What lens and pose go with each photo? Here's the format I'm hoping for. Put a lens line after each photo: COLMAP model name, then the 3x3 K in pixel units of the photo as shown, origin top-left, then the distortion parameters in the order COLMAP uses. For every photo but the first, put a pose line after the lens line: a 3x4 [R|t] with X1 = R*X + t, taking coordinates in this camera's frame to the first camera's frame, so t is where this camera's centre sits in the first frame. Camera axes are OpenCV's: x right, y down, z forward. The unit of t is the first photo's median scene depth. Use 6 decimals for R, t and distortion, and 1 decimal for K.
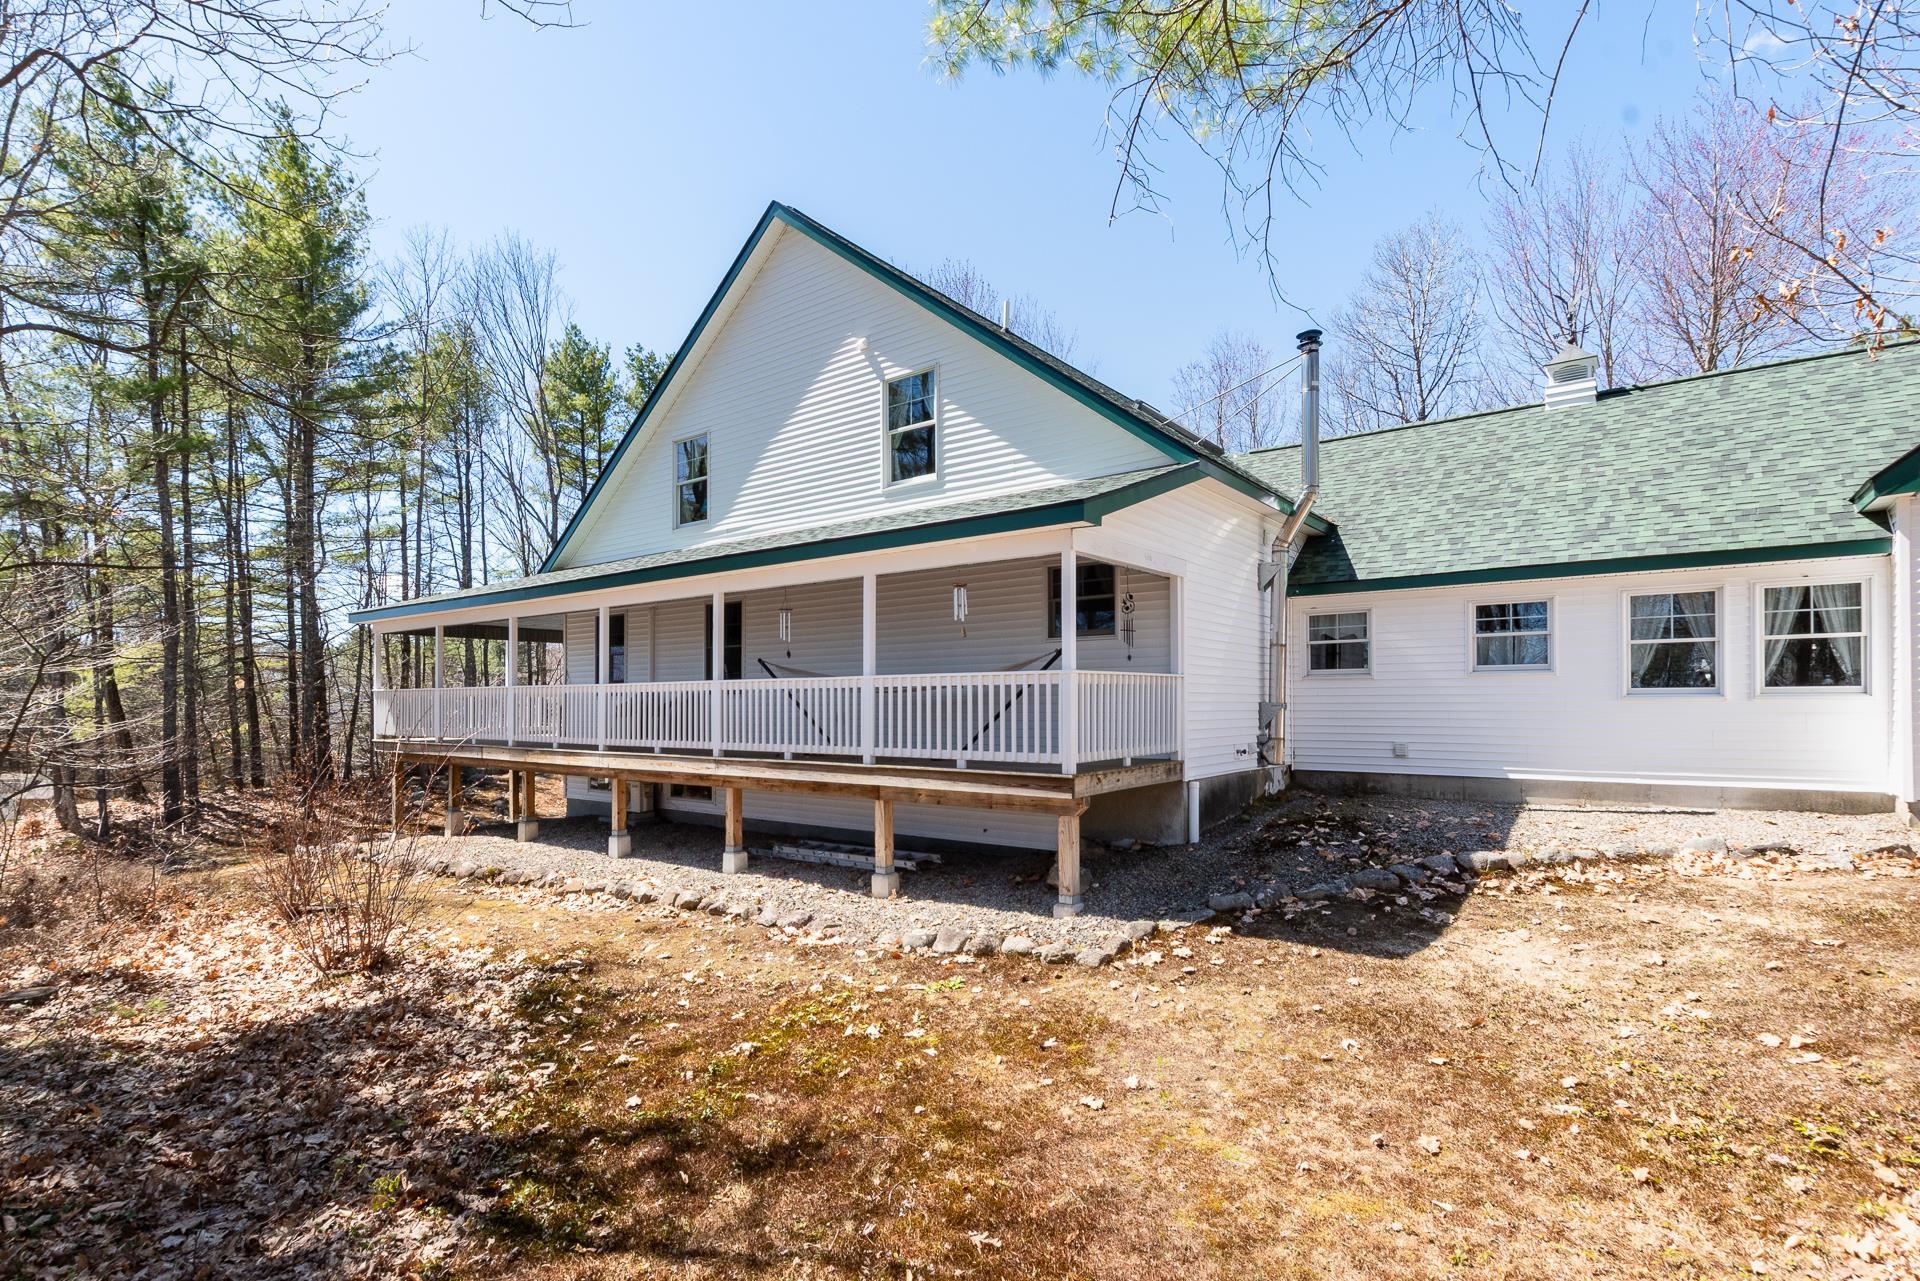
lens RADIAL K [[873.8, 0, 963.5], [0, 873.8, 668.4], [0, 0, 1]] dist [-0.000031, 0.000265]
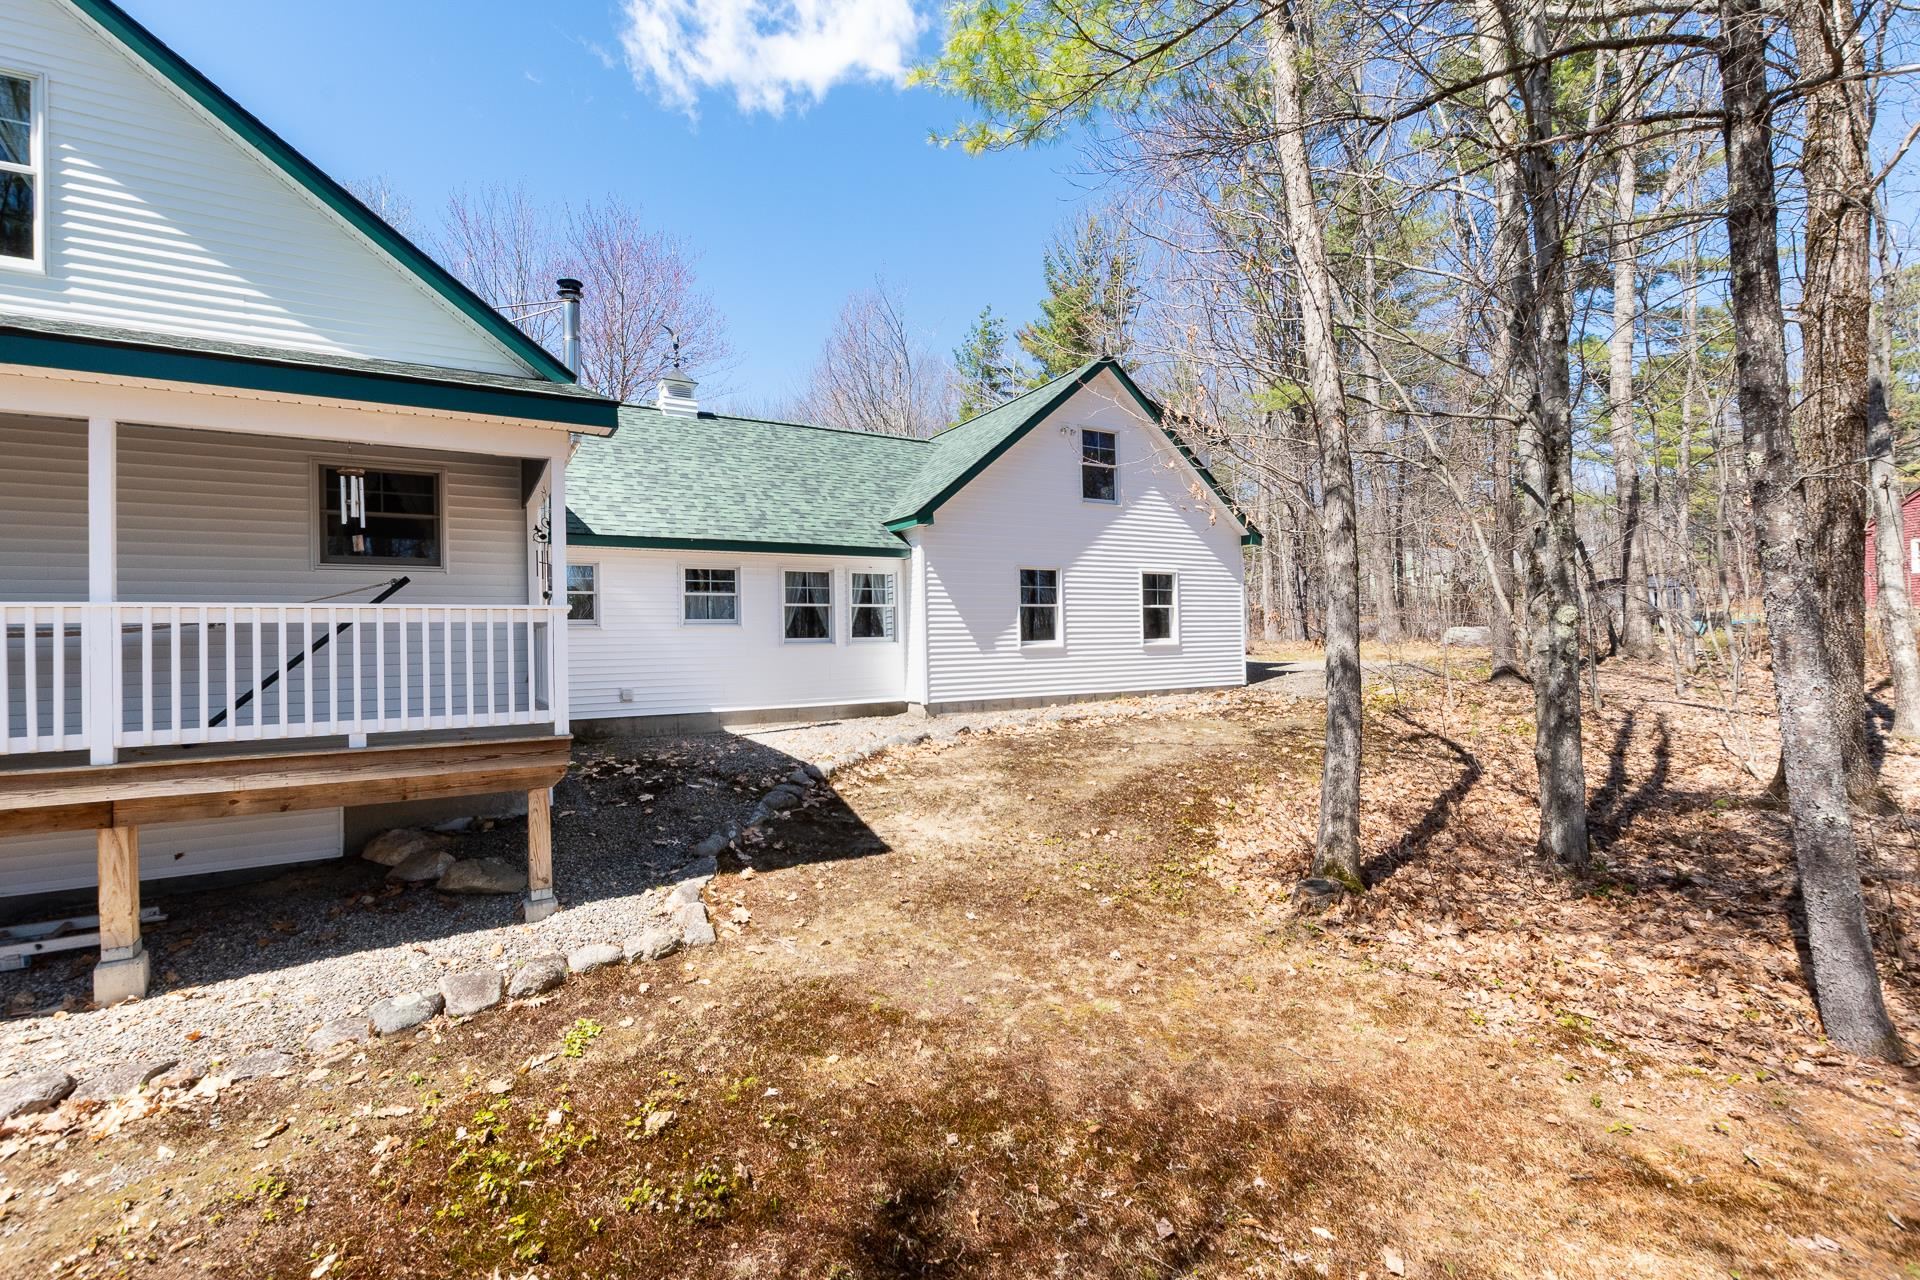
lens RADIAL K [[792.1, 0, 959.0], [0, 792.1, 617.6], [0, 0, 1]] dist [0.002086, 0.000566]
pose [[0.425745, 0.028633, 0.904390, -0.330665], [-0.015952, 0.999581, -0.024138, 0.021640], [-0.904703, -0.004151, 0.426024, 0.306334]]
